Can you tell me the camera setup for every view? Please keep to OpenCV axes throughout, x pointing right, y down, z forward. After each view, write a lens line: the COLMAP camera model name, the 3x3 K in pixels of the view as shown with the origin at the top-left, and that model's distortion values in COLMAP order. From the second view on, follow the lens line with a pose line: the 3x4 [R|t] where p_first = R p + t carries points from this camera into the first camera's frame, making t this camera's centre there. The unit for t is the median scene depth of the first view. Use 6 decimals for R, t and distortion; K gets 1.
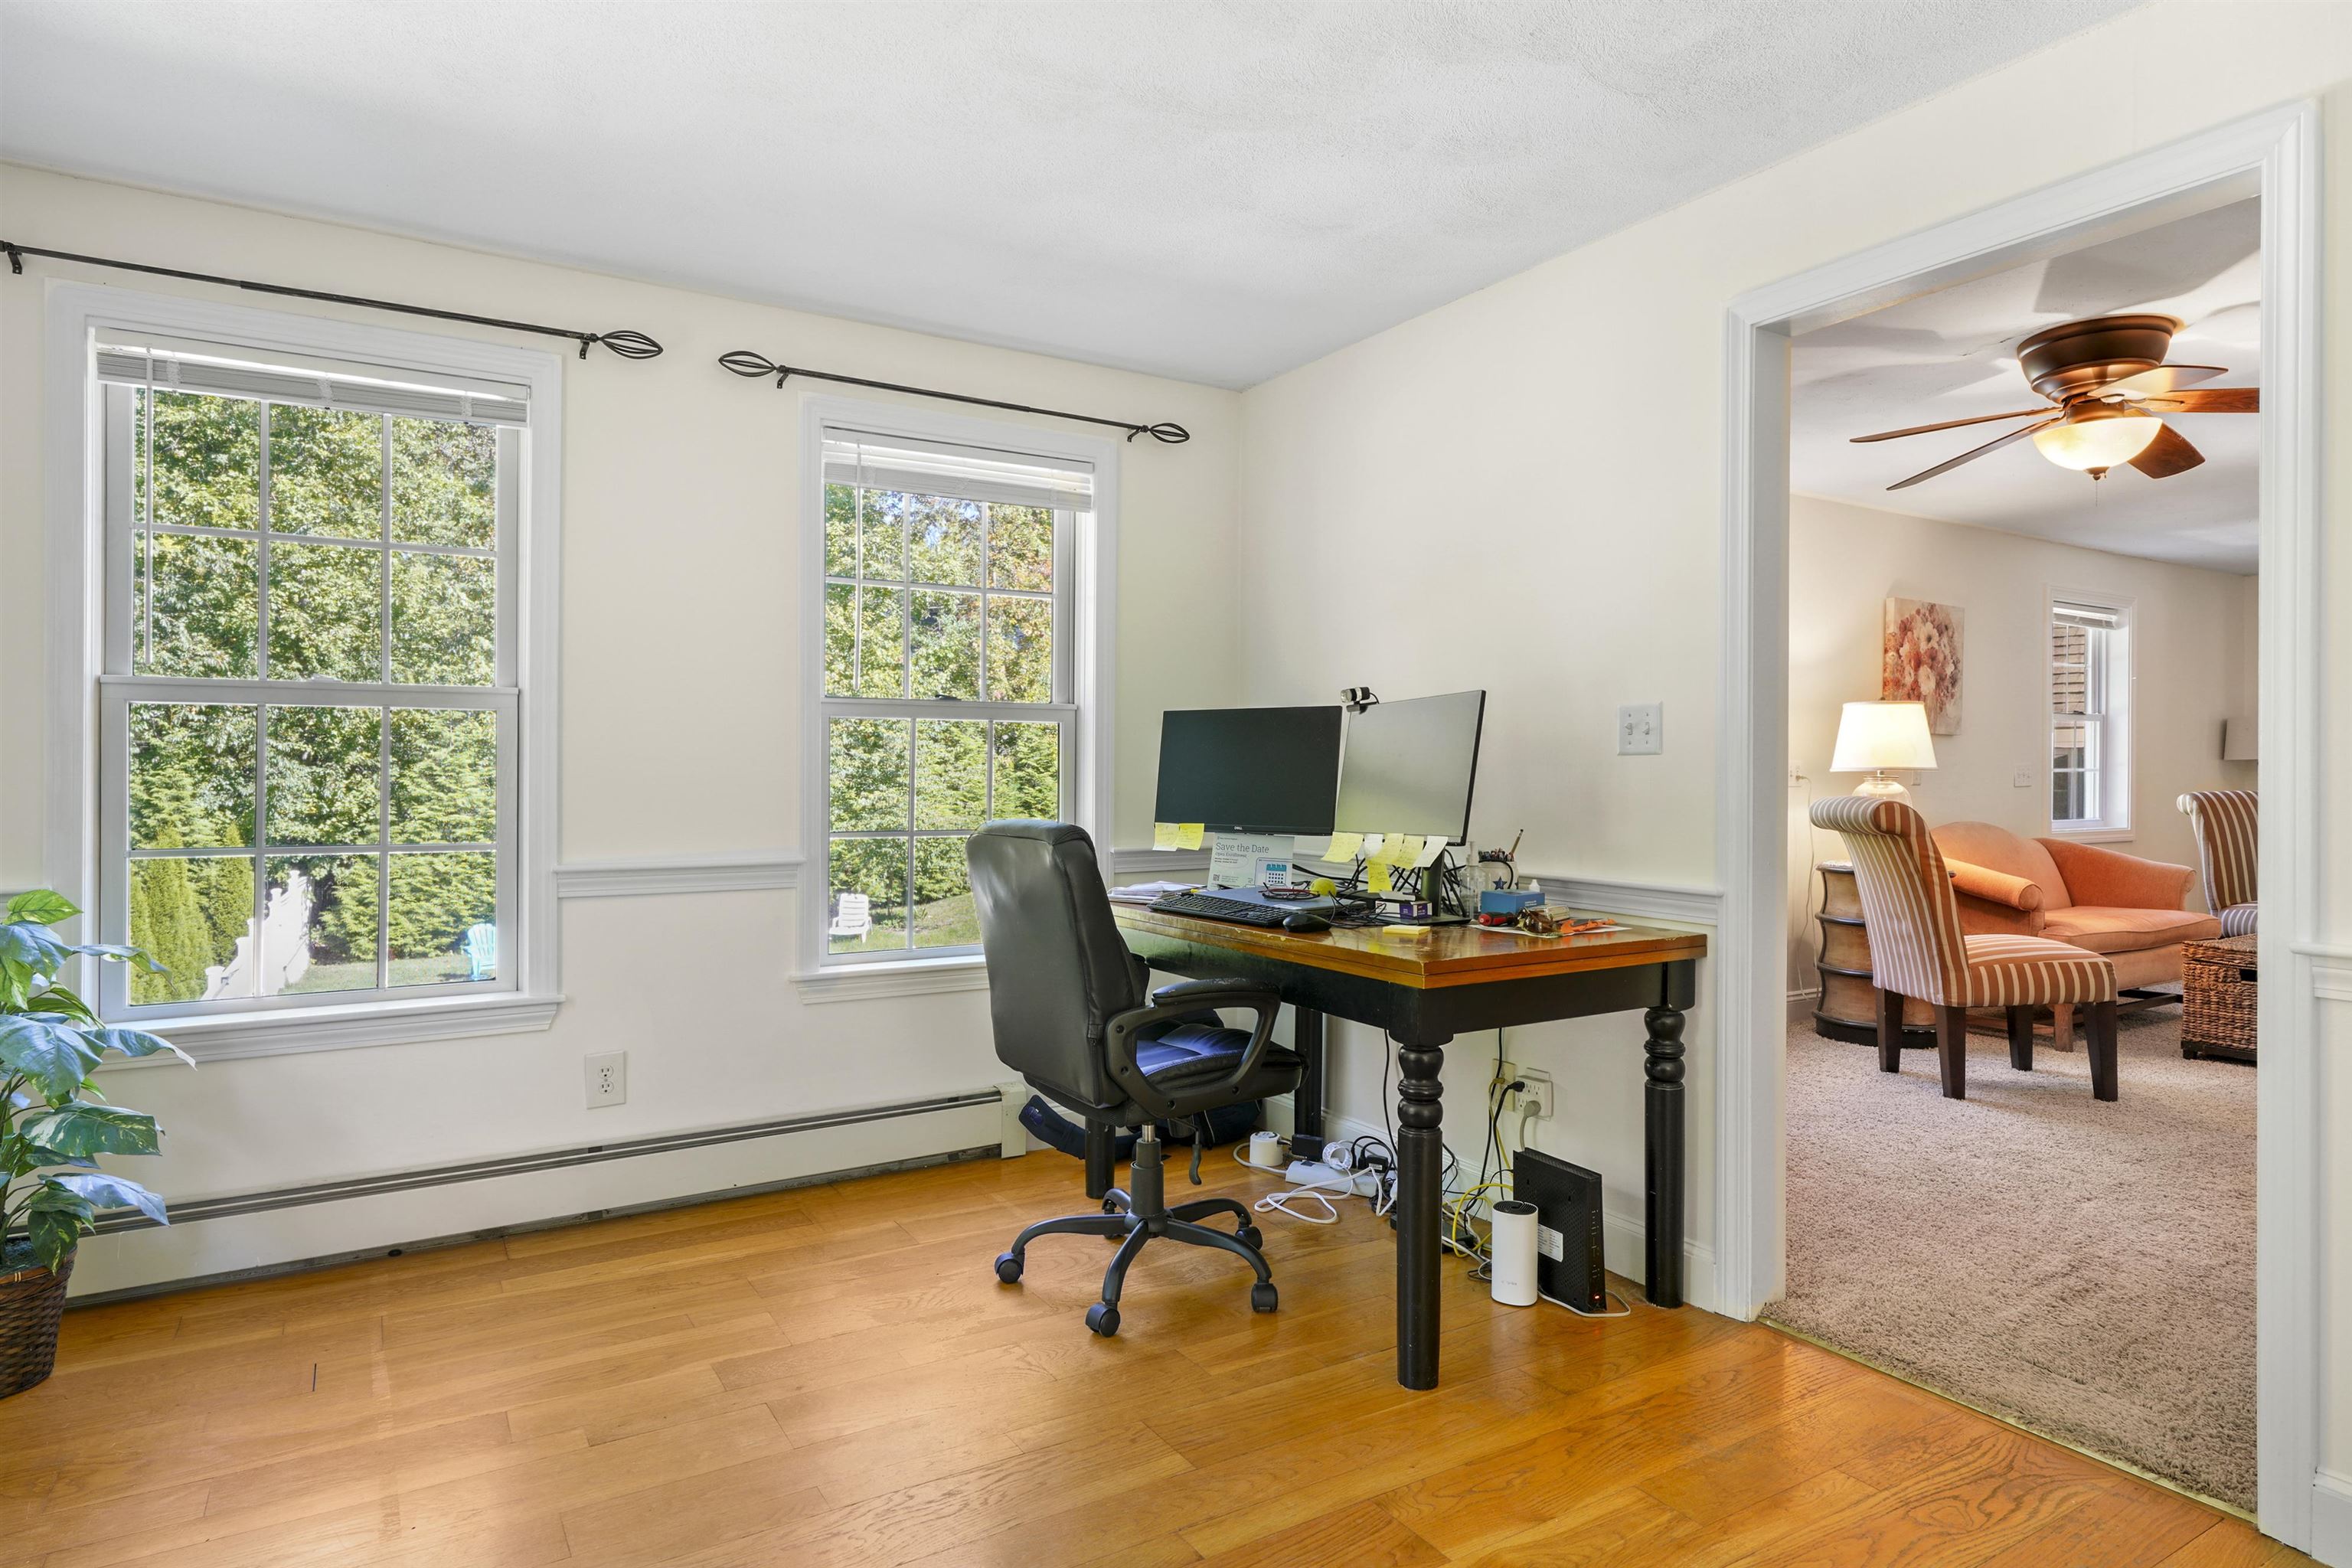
lens RADIAL K [[1291.7, 0, 1176.7], [0, 1291.7, 765.1], [0, 0, 1]] dist [-0.004057, -0.000631]
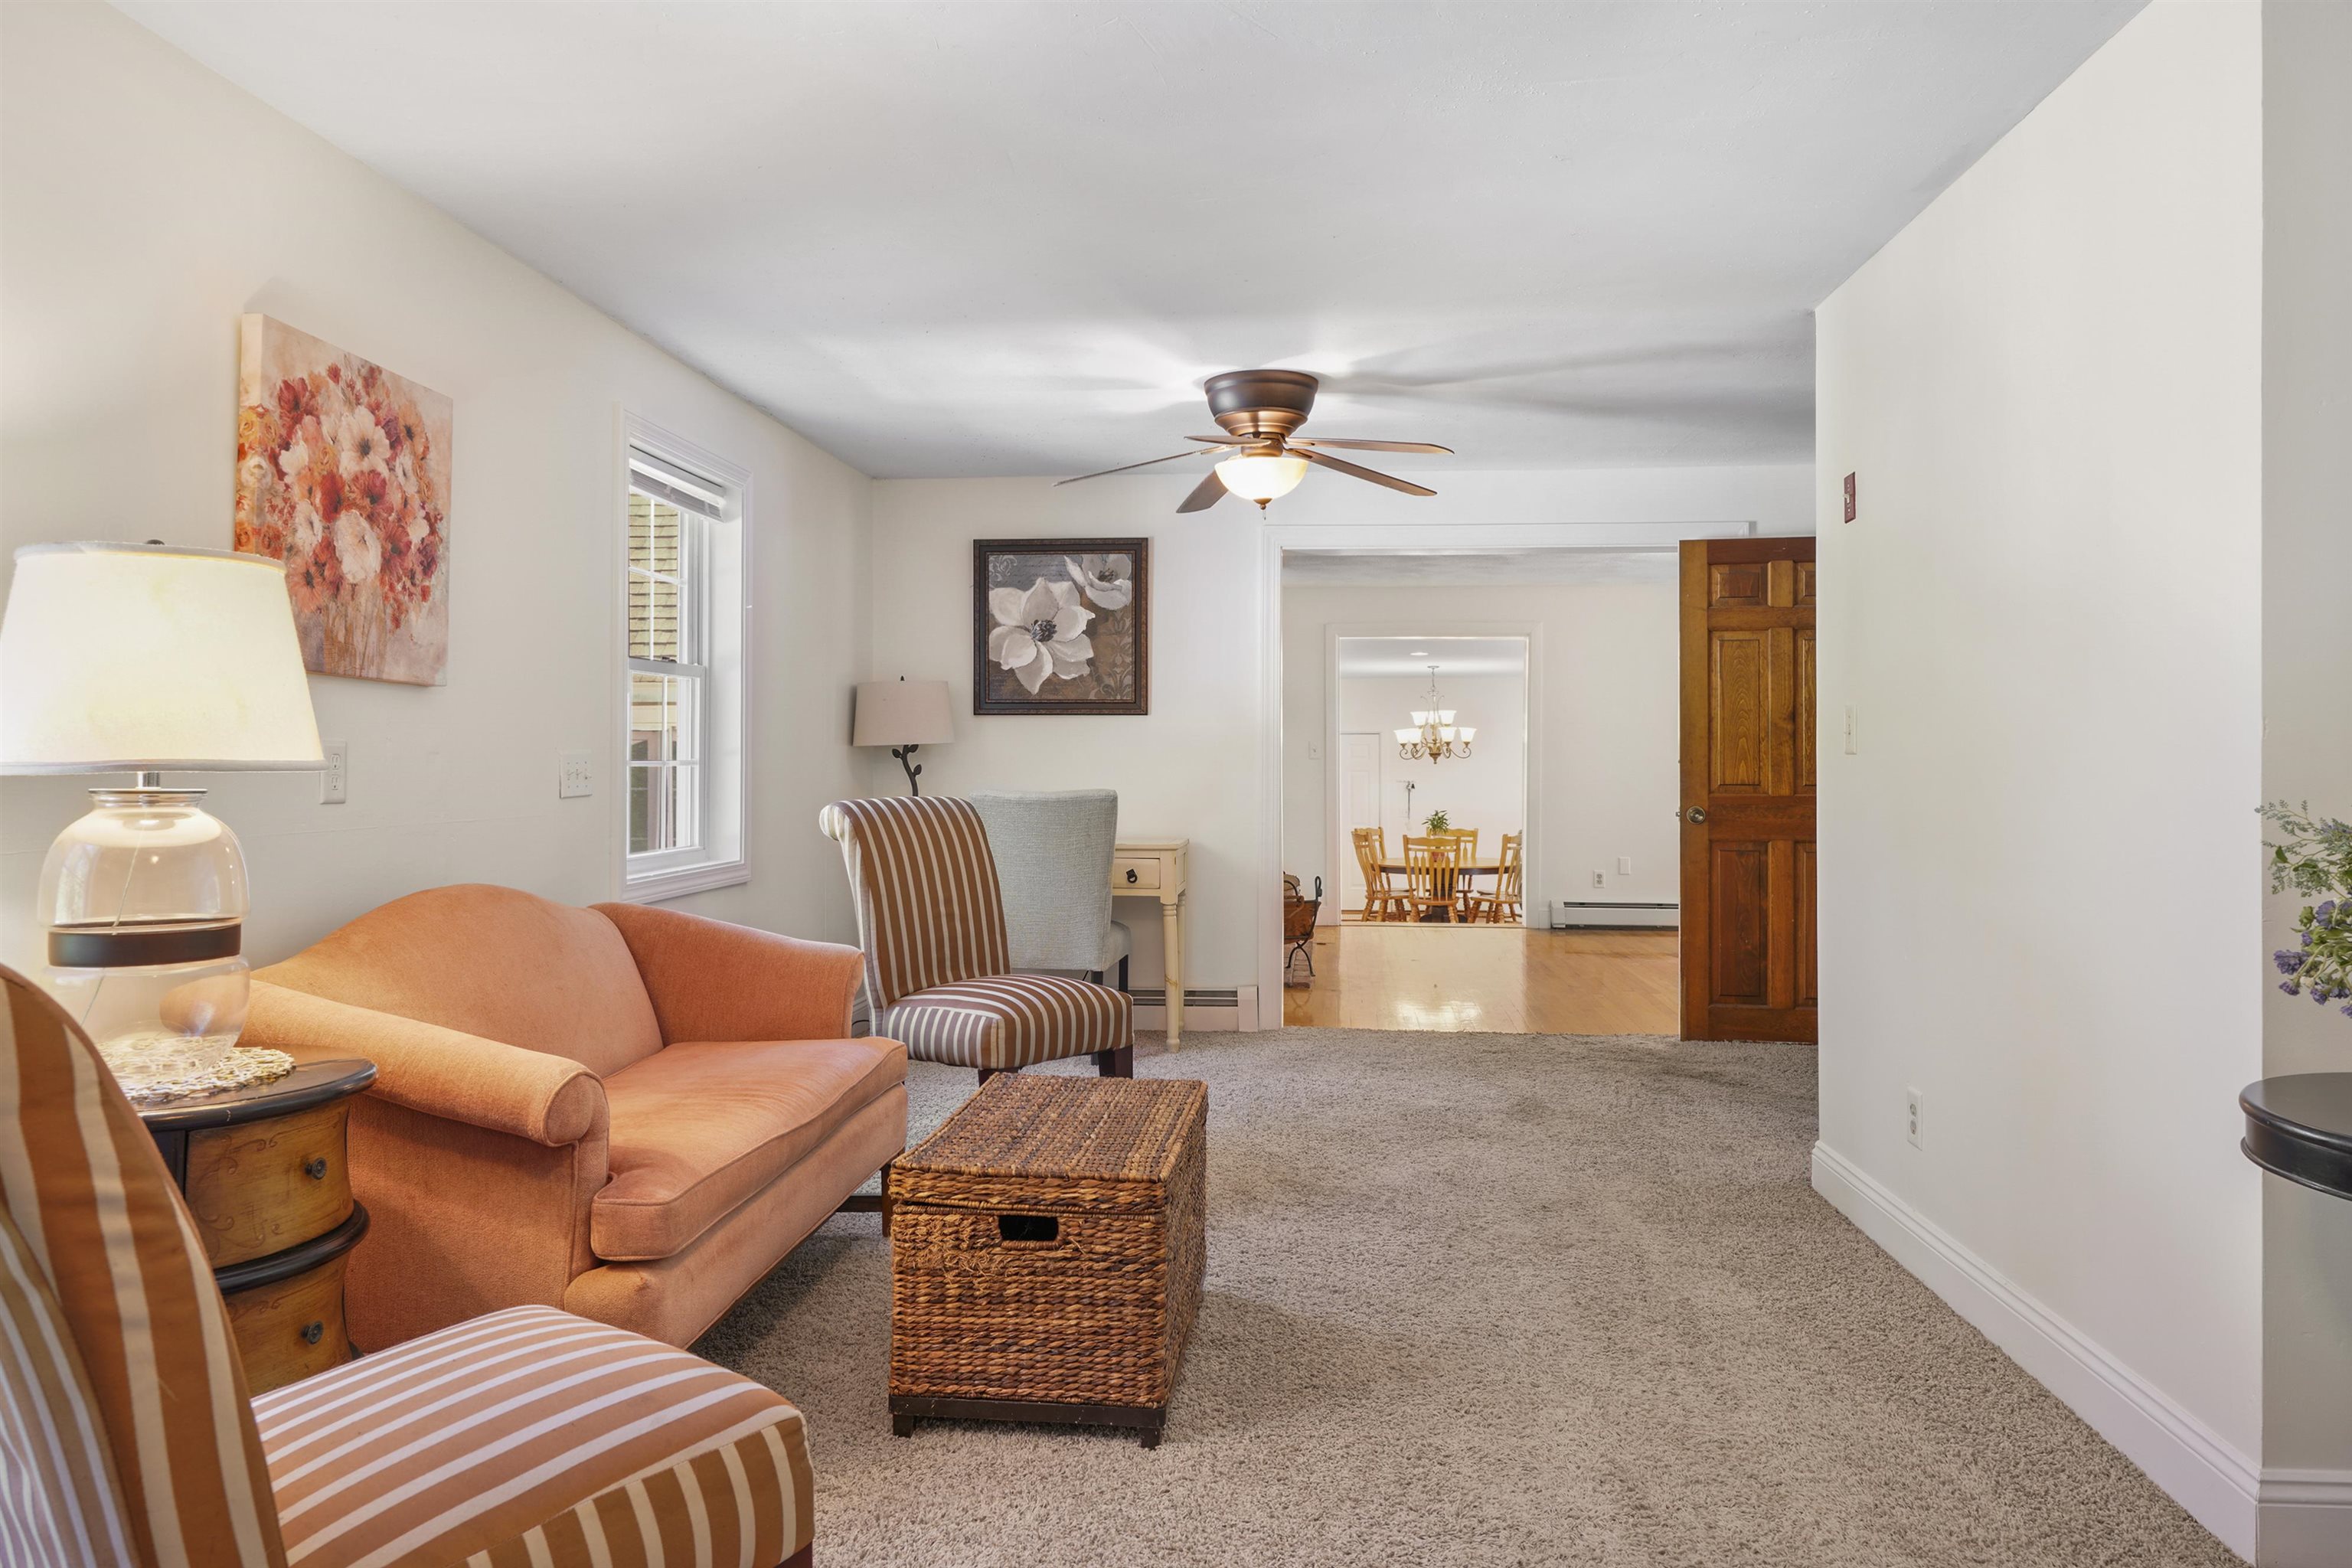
lens RADIAL K [[1558.4, 0, 1171.9], [0, 1558.4, 768.5], [0, 0, 1]] dist [-0.004465, -0.000406]
pose [[0.596507, -0.006324, 0.802583, 0.334441], [-0.001719, 0.999957, 0.009156, -0.000106], [-0.802606, -0.006841, 0.596470, 0.490453]]
